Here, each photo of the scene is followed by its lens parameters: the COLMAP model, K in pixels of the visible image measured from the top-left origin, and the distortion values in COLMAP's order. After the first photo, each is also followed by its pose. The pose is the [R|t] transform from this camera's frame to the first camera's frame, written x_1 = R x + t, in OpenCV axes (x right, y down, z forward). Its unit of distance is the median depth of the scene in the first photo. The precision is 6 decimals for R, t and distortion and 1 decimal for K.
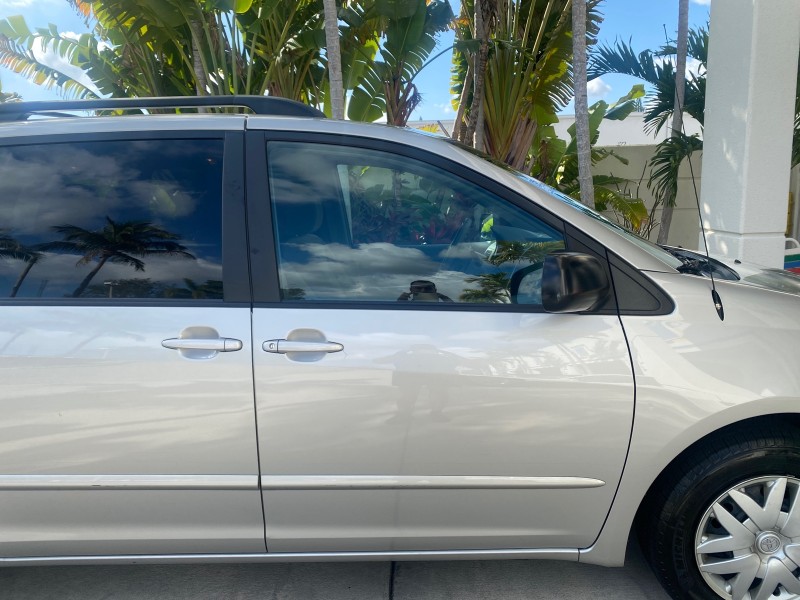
lens RADIAL K [[615.7, 0, 396.6], [0, 615.7, 294.7], [0, 0, 1]] dist [0.024182, -0.027916]
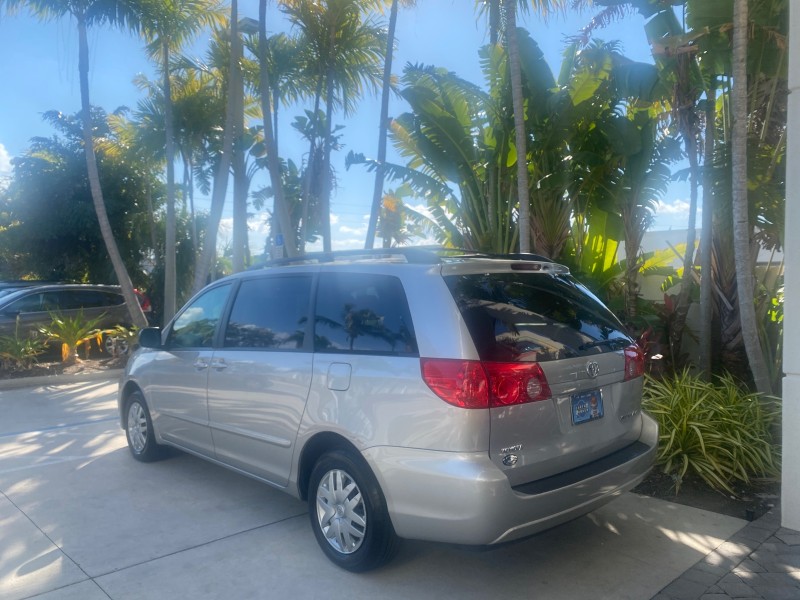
lens RADIAL K [[615.7, 0, 396.6], [0, 615.7, 296.0], [0, 0, 1]] dist [0.024182, -0.027916]
pose [[0.698605, 0.052803, -0.713557, 0.574961], [-0.155342, 0.984679, -0.079222, -0.032856], [0.698441, 0.166190, 0.696104, -0.060605]]
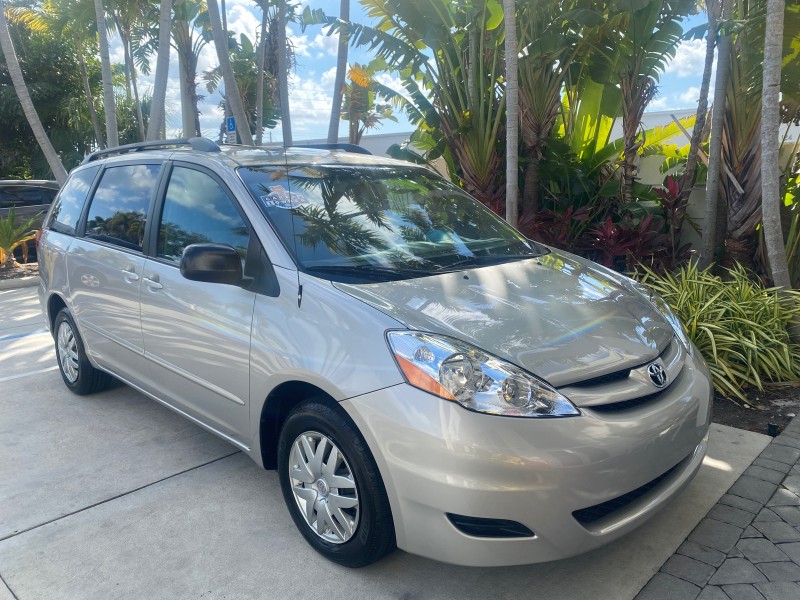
lens RADIAL K [[615.7, 0, 400.2], [0, 615.7, 292.9], [0, 0, 1]] dist [0.024182, -0.027916]
pose [[0.732738, 0.152207, -0.663270, 0.483205], [-0.133410, 0.987882, 0.079317, -0.038634], [0.667306, 0.030368, 0.744165, 0.043953]]
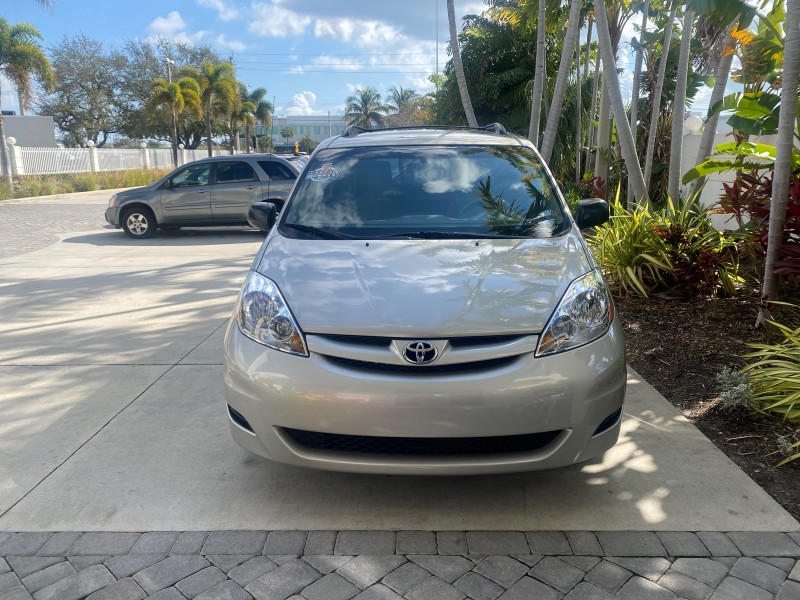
lens RADIAL K [[615.7, 0, 402.9], [0, 615.7, 295.1], [0, 0, 1]] dist [0.024182, -0.027916]
pose [[-0.004674, 0.256803, -0.966452, 0.739794], [-0.161471, 0.953586, 0.254166, -0.117261], [0.986866, 0.157242, 0.037009, 0.421389]]
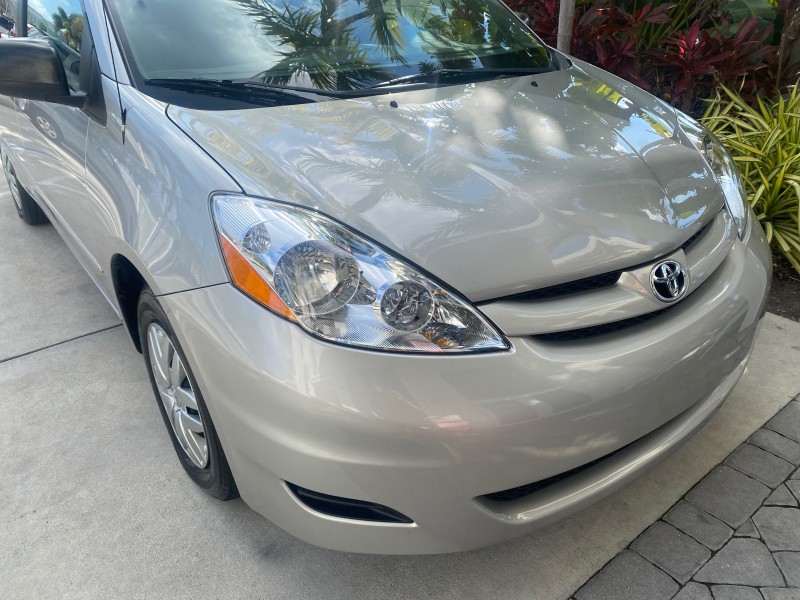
lens RADIAL K [[615.7, 0, 401.8], [0, 615.7, 294.1], [0, 0, 1]] dist [0.024182, -0.027916]
pose [[0.639287, 0.380517, -0.668220, 0.447060], [-0.153810, 0.914699, 0.373723, -0.047663], [0.753428, -0.136137, 0.643283, 0.214224]]
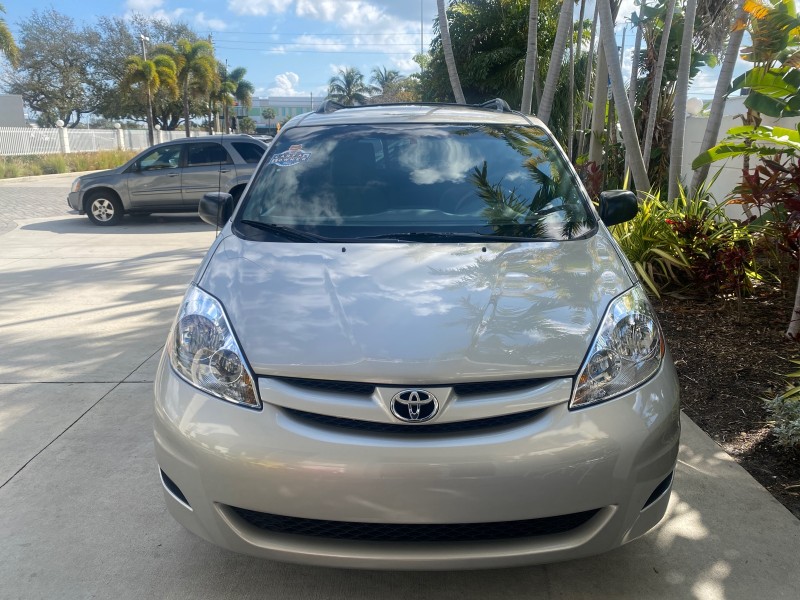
lens RADIAL K [[615.7, 0, 403.9], [0, 615.7, 297.3], [0, 0, 1]] dist [0.024182, -0.027916]
pose [[0.021926, 0.284998, -0.958277, 0.623609], [-0.168362, 0.945871, 0.277456, -0.110494], [0.985481, 0.155254, 0.068722, 0.420273]]
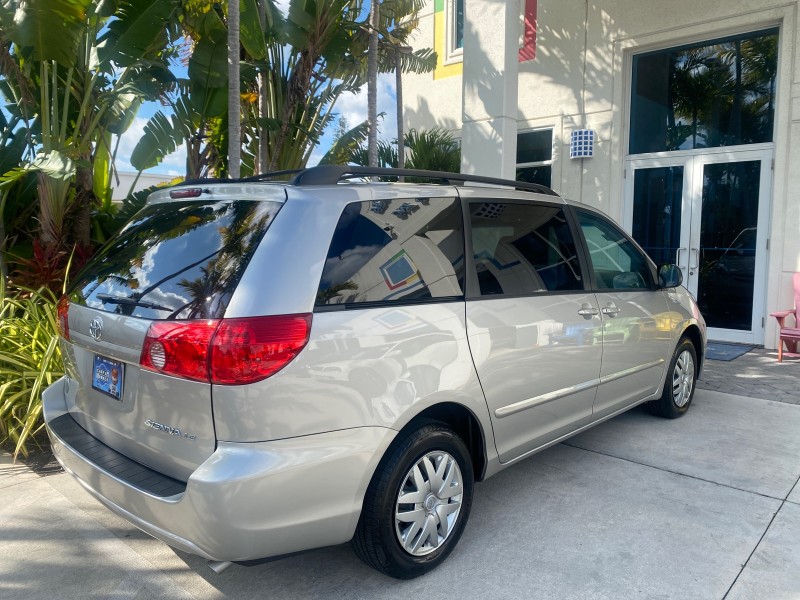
lens RADIAL K [[615.7, 0, 399.5], [0, 615.7, 297.3], [0, 0, 1]] dist [0.024182, -0.027916]
pose [[0.658000, -0.033193, 0.752286, -0.673314], [0.100856, 0.993912, -0.044360, 0.019205], [-0.746234, 0.105062, 0.657341, 0.048661]]
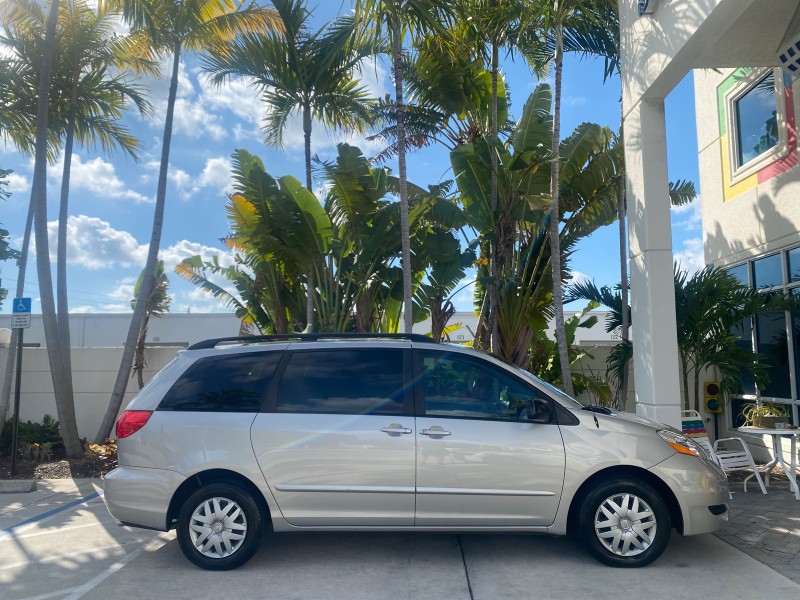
lens RADIAL K [[615.7, 0, 400.0], [0, 615.7, 298.7], [0, 0, 1]] dist [0.024182, -0.027916]
pose [[0.999437, 0.031743, -0.010861, -0.089149], [-0.033508, 0.960513, -0.276210, 0.080362], [0.001664, 0.276419, 0.961036, -0.500117]]
